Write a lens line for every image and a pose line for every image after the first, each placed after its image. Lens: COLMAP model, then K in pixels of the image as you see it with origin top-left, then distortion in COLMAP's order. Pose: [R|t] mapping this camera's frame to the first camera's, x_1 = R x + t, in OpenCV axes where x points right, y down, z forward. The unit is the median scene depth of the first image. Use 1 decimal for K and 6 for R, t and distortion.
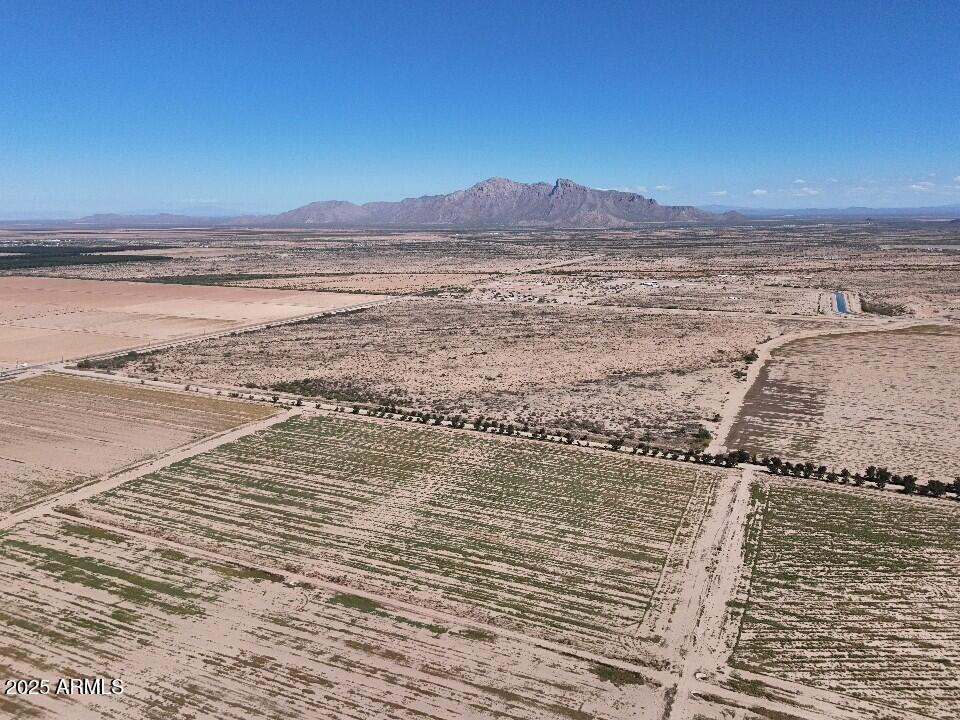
lens RADIAL K [[710.1, 0, 480.0], [0, 710.1, 360.0], [0, 0, 1]] dist [0.057193, -0.058905]
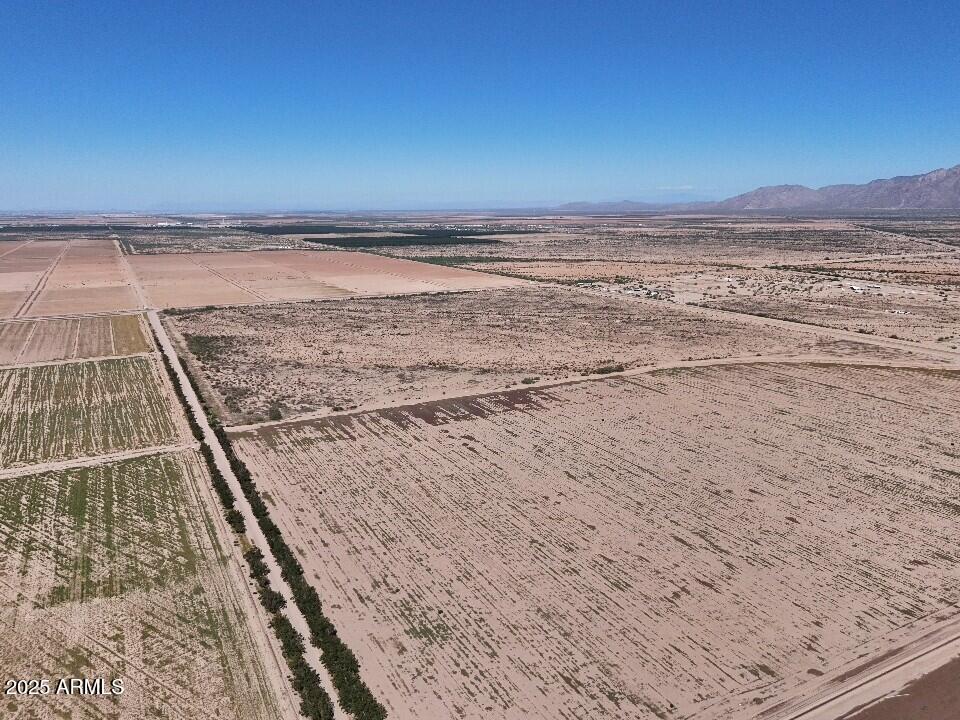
lens RADIAL K [[710.1, 0, 480.0], [0, 710.1, 360.0], [0, 0, 1]] dist [0.057193, -0.058905]
pose [[0.807149, 0.122273, -0.577547, 1.081717], [-0.111915, 0.992268, 0.053668, -0.063286], [0.579643, 0.021318, 0.814592, 0.298399]]
